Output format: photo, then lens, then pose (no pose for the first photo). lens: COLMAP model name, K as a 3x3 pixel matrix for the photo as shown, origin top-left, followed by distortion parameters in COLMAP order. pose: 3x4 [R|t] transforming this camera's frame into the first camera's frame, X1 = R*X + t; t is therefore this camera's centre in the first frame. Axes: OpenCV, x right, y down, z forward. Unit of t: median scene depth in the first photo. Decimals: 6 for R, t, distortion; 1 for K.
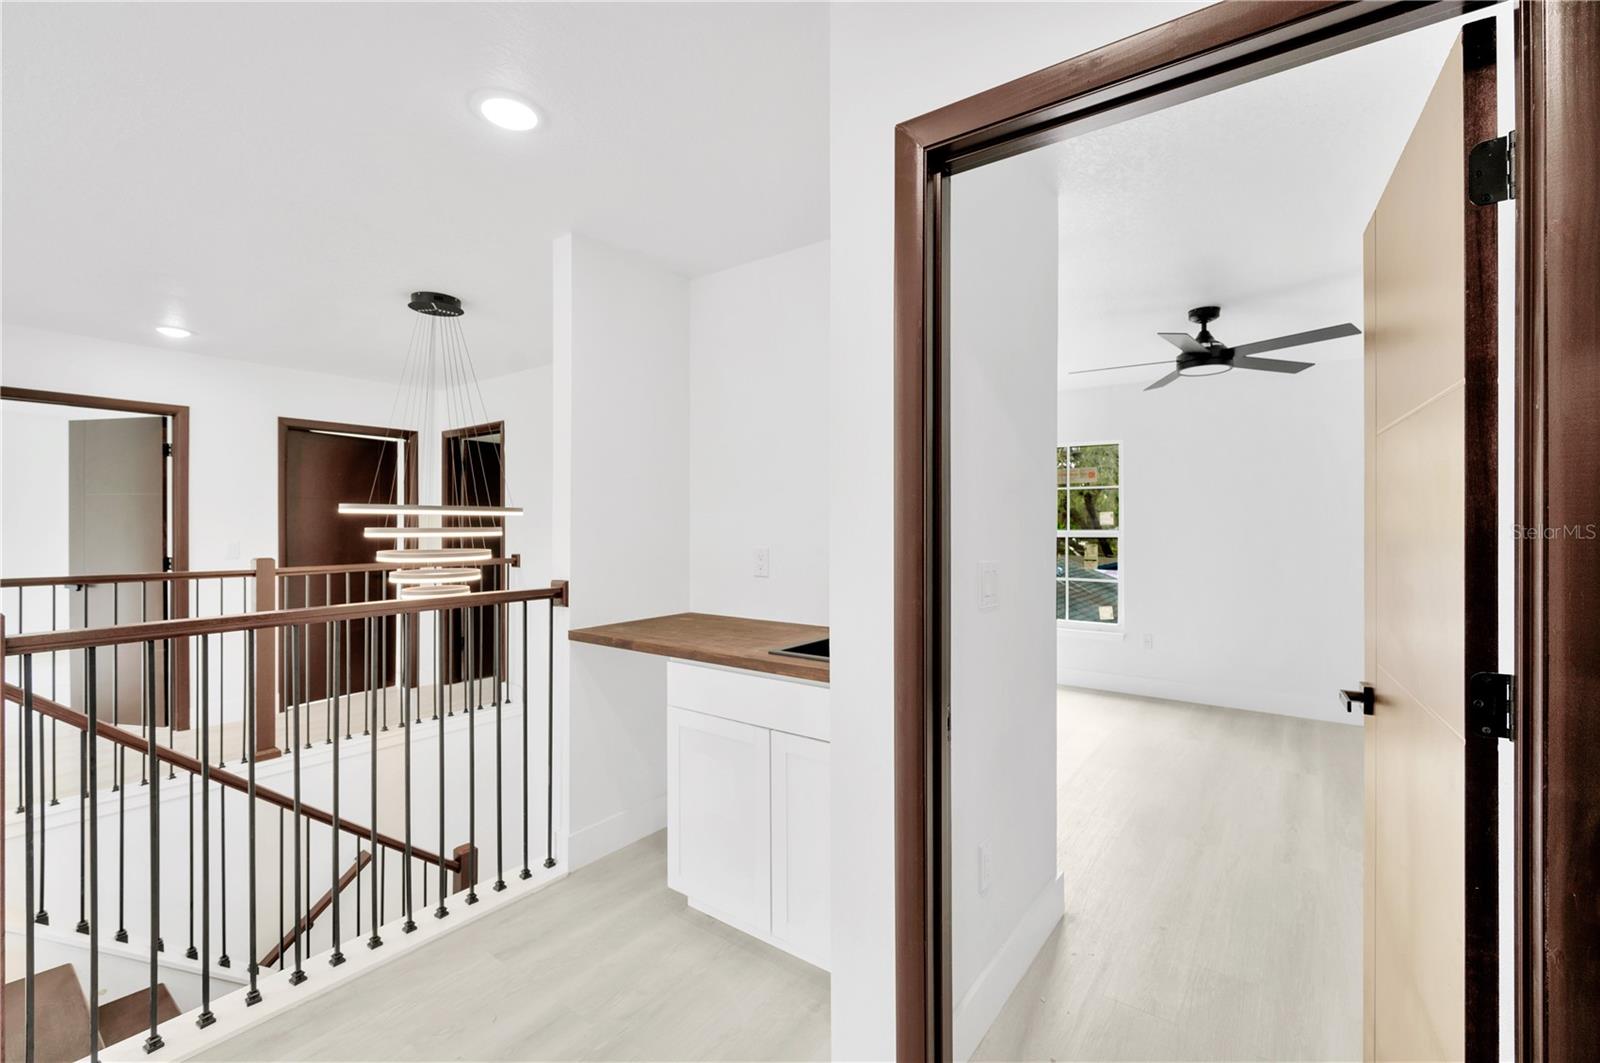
lens RADIAL K [[682.0, 0, 809.3], [0, 682.0, 529.4], [0, 0, 1]] dist [-0.000765, -0.000624]
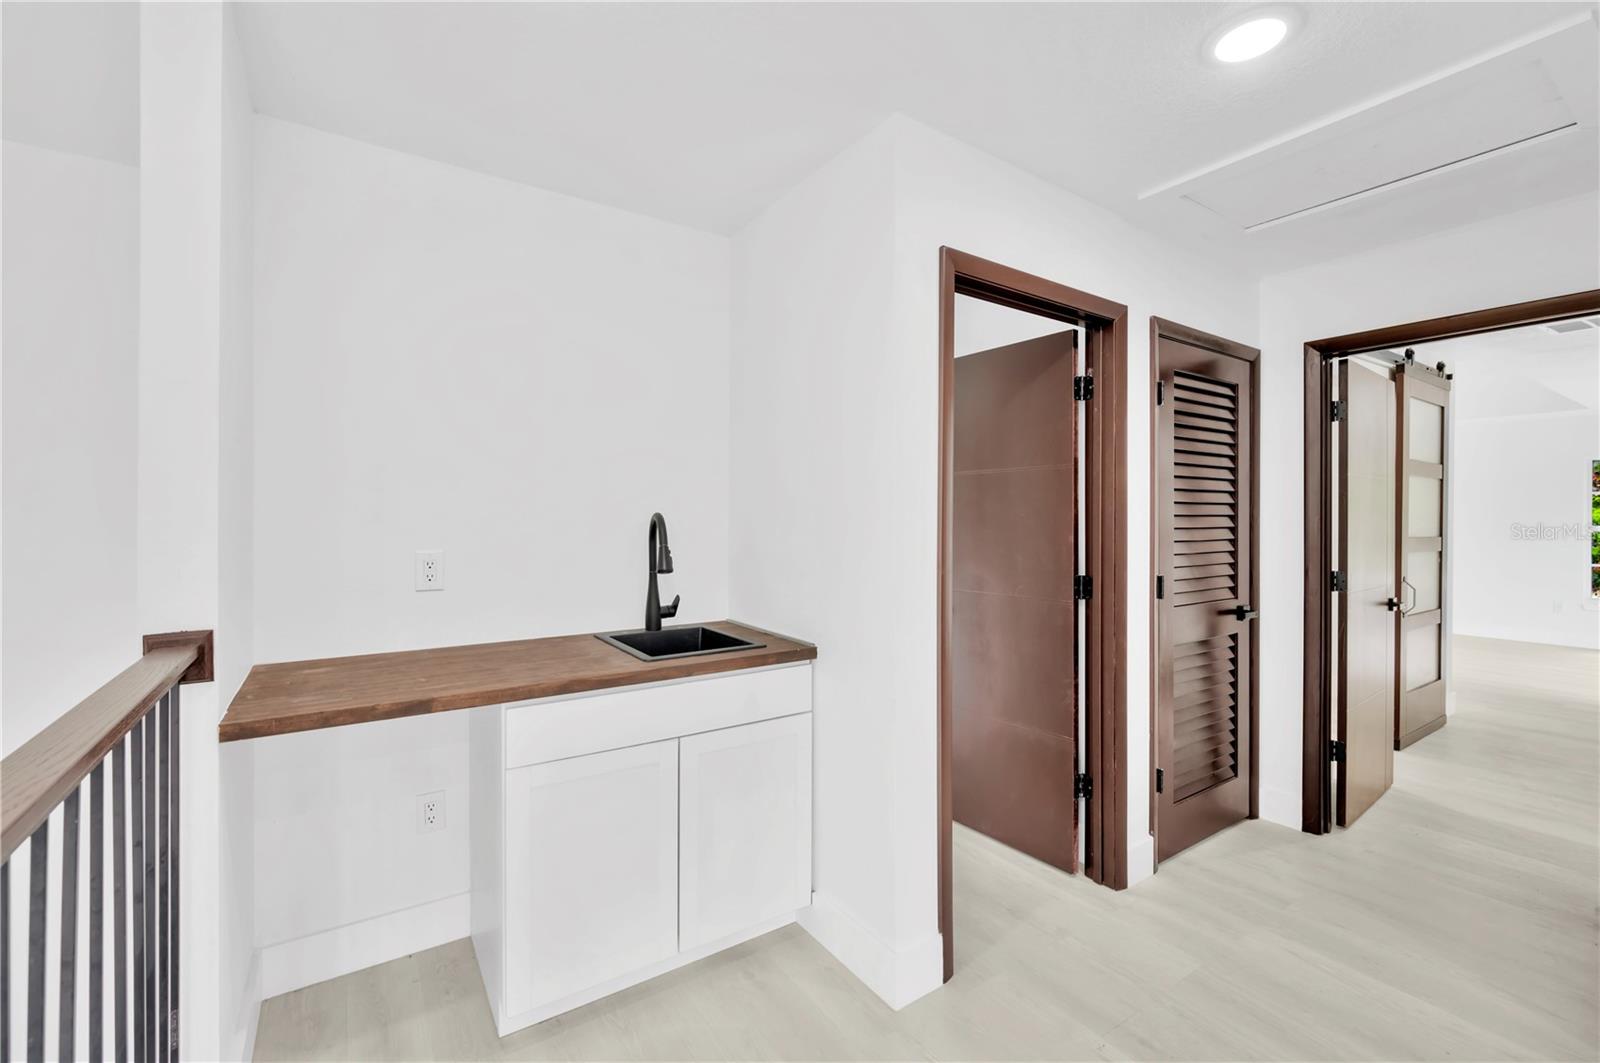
lens RADIAL K [[682.0, 0, 808.9], [0, 682.0, 521.9], [0, 0, 1]] dist [-0.000765, -0.000624]
pose [[0.342421, -0.001411, 0.939546, -0.432925], [0.000171, 0.999999, 0.001439, -0.004879], [-0.939547, -0.000332, 0.342421, 0.245688]]
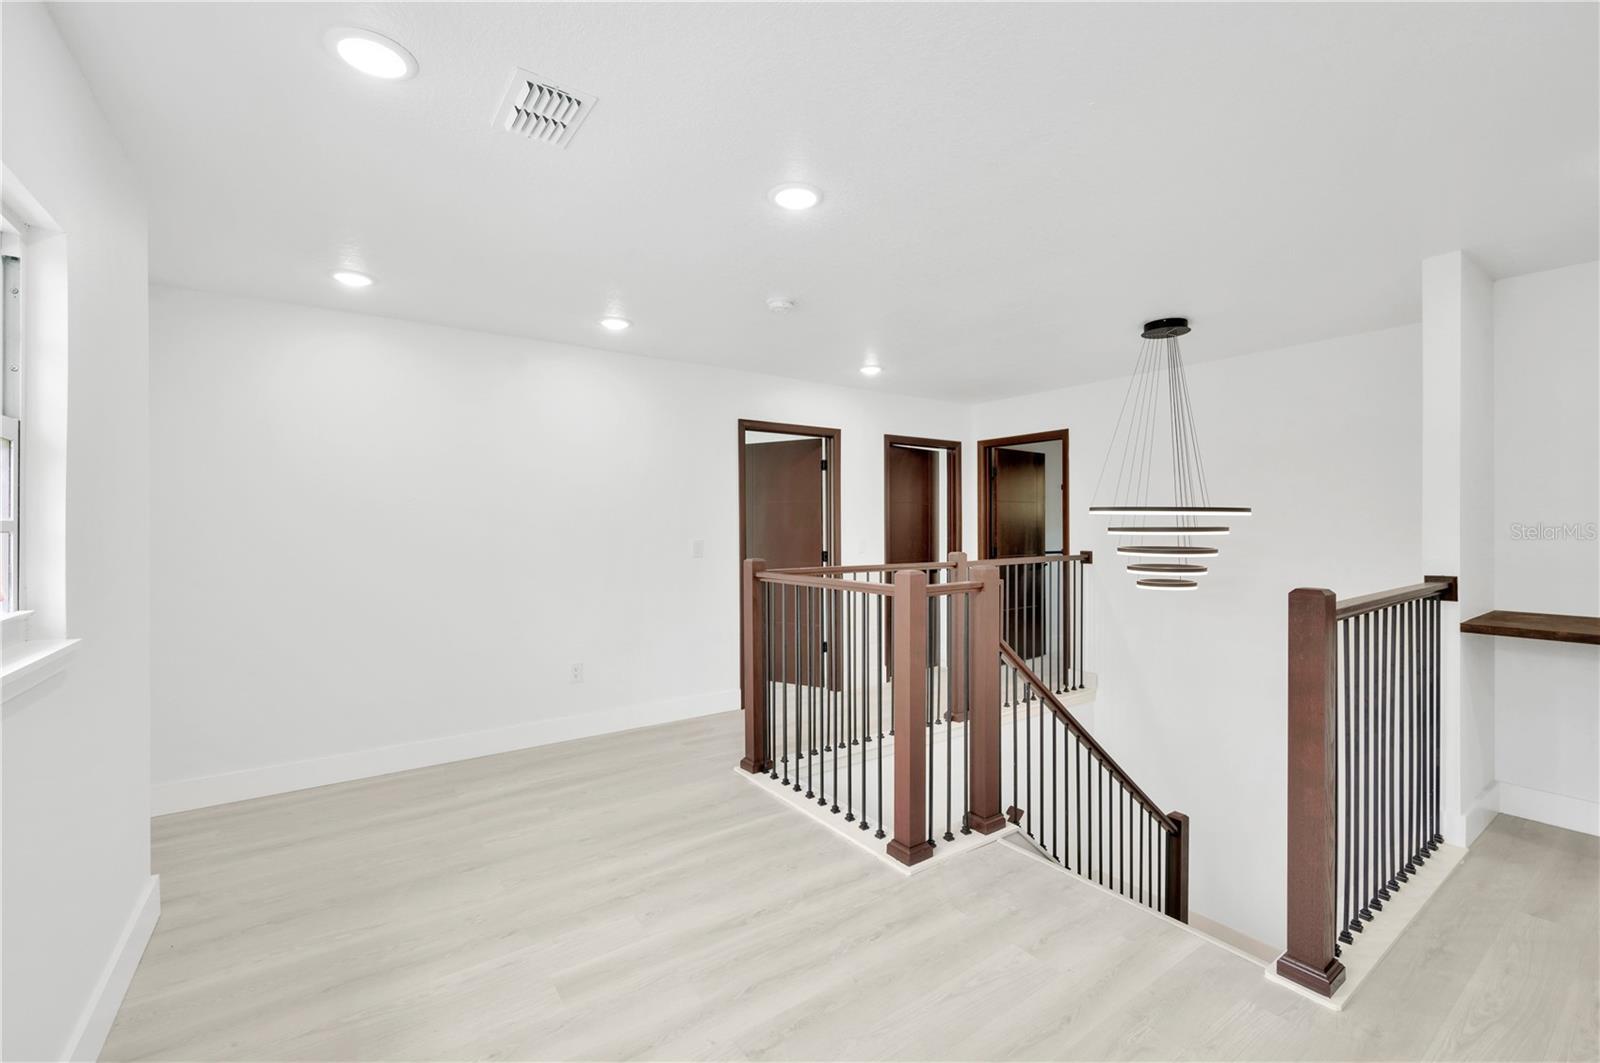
lens RADIAL K [[682.0, 0, 801.3], [0, 682.0, 531.3], [0, 0, 1]] dist [-0.000765, -0.000624]
pose [[0.952415, -0.001863, -0.304798, -0.632520], [0.003202, 0.999987, 0.003894, -0.001841], [0.304786, -0.004685, 0.952409, -0.205427]]
